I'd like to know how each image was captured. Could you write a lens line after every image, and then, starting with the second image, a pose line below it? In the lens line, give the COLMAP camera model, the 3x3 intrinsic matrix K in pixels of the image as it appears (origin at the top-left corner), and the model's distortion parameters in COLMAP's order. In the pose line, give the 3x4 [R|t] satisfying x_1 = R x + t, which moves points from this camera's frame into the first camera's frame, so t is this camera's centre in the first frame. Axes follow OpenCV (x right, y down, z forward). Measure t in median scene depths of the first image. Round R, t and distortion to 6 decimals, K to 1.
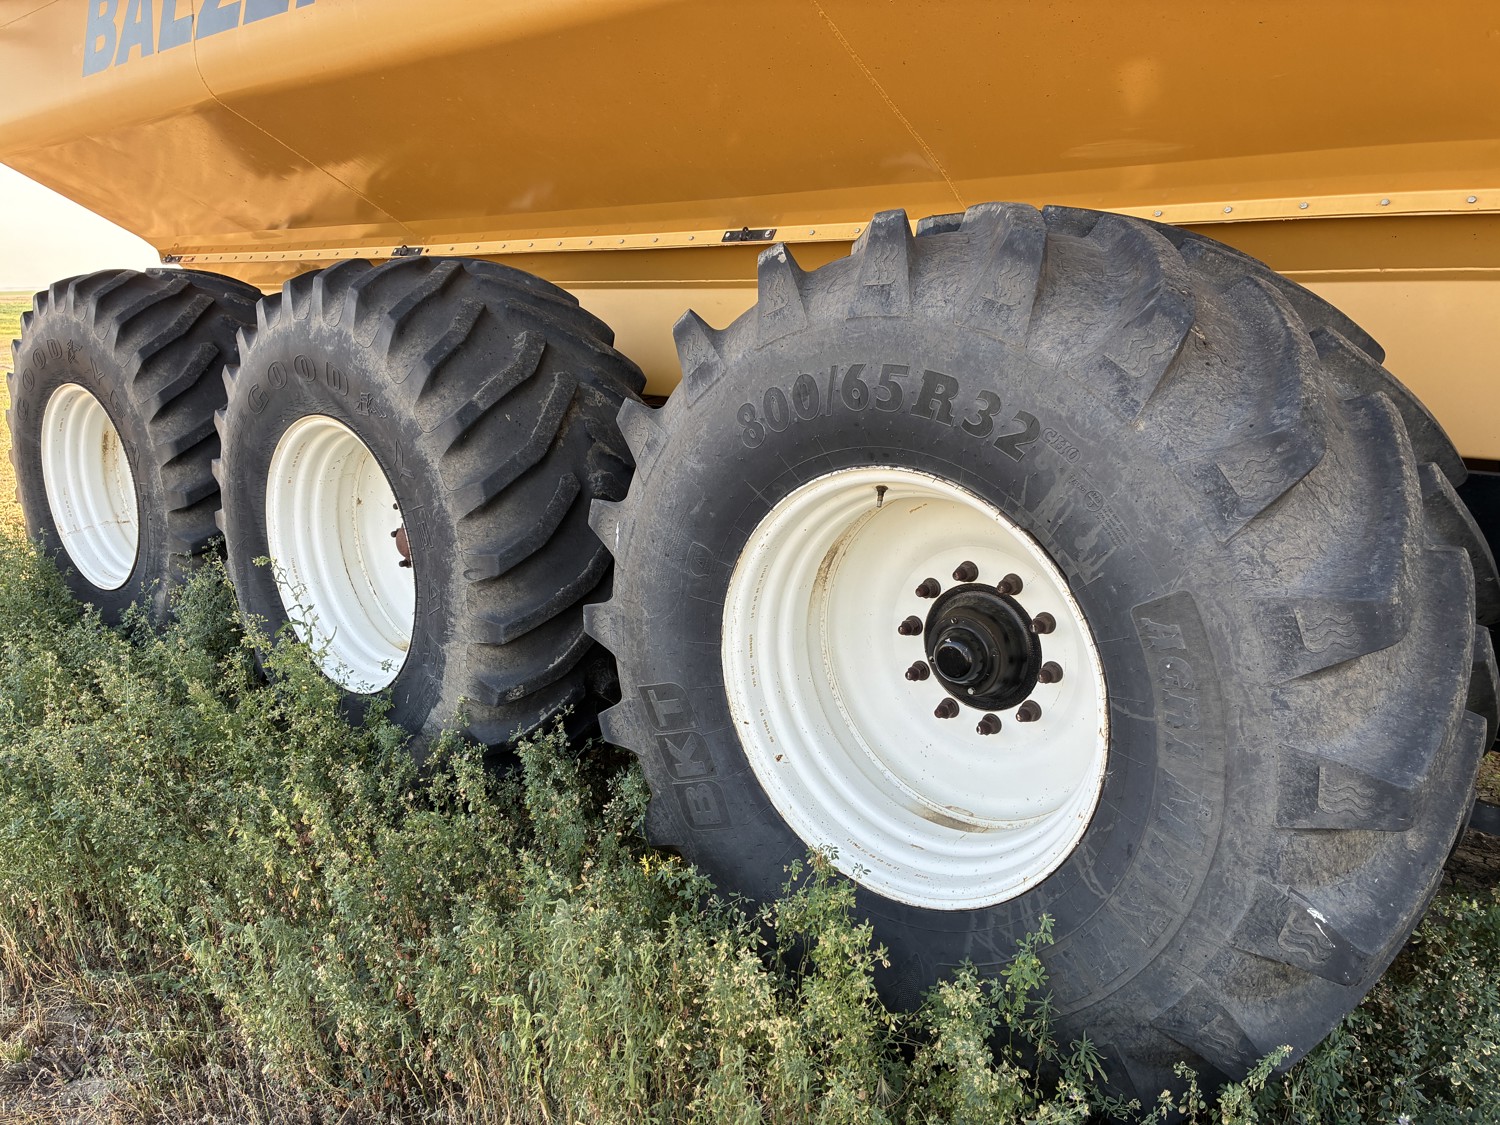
lens RADIAL K [[1138.5, 0, 750.0], [0, 1138.5, 562.5], [0, 0, 1]] dist [0.024671, -0.000400]
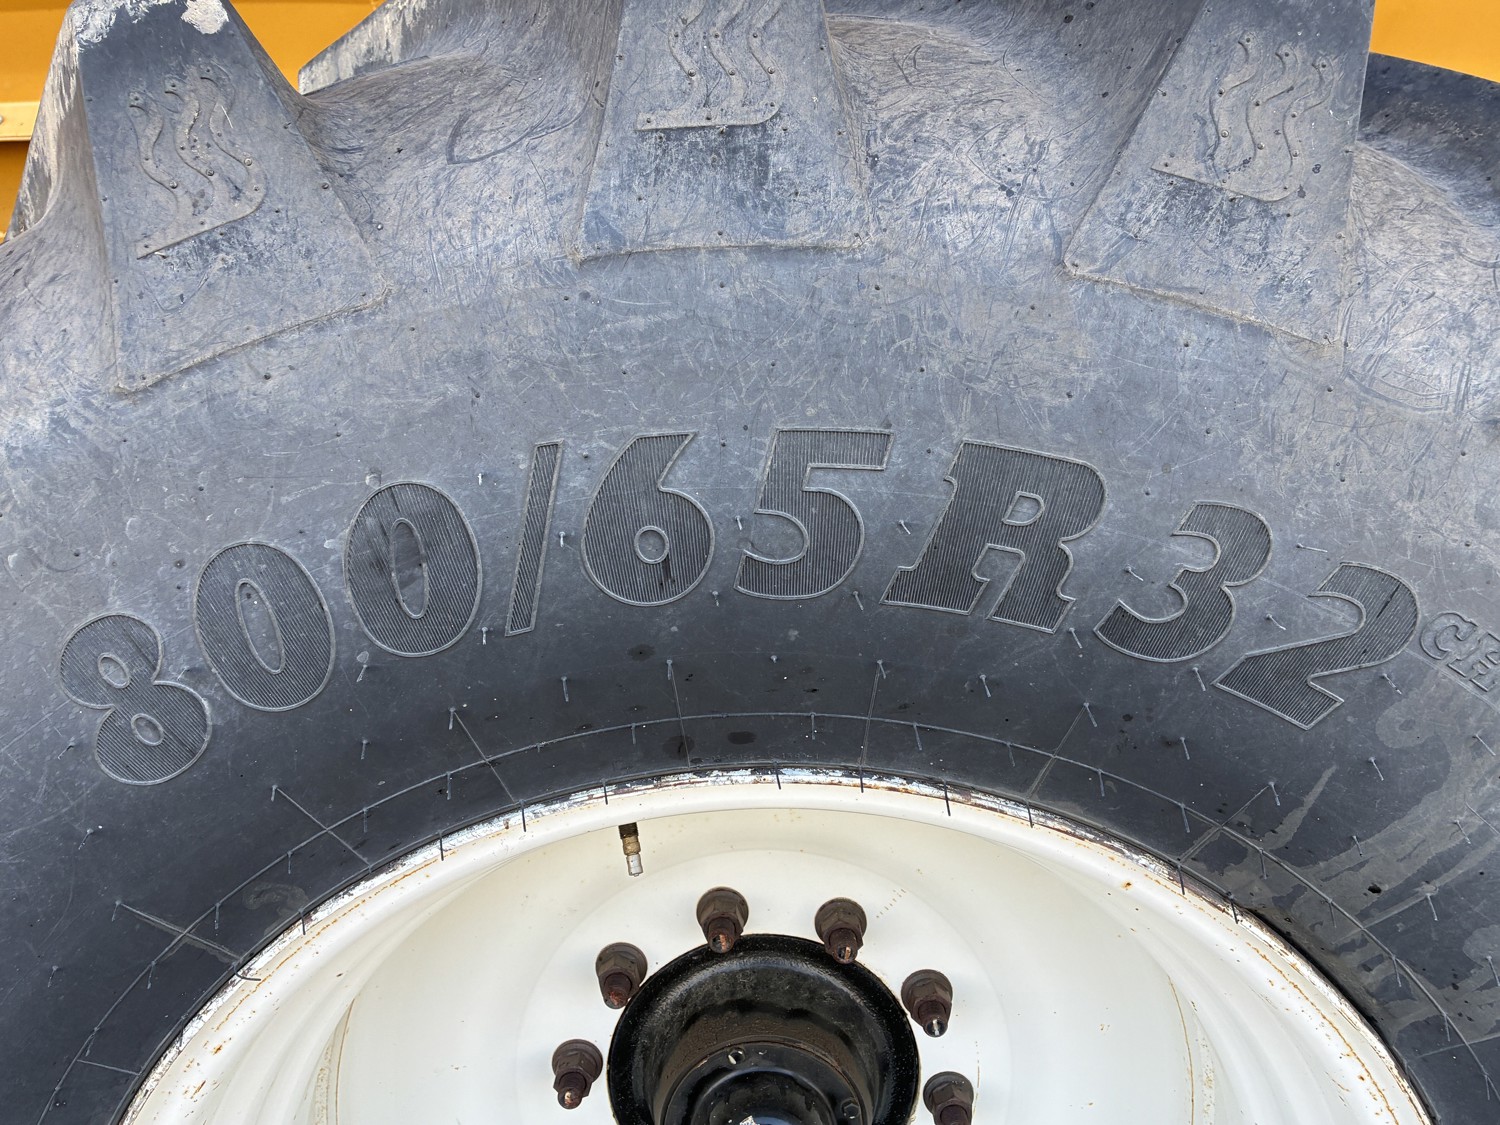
lens RADIAL K [[1192.8, 0, 750.0], [0, 1192.8, 562.5], [0, 0, 1]] dist [0.037699, 0.000260]
pose [[0.760898, -0.136476, 0.634357, -0.064007], [0.151676, 0.987956, 0.030617, -0.147154], [-0.630895, 0.072920, 0.772434, 0.762947]]
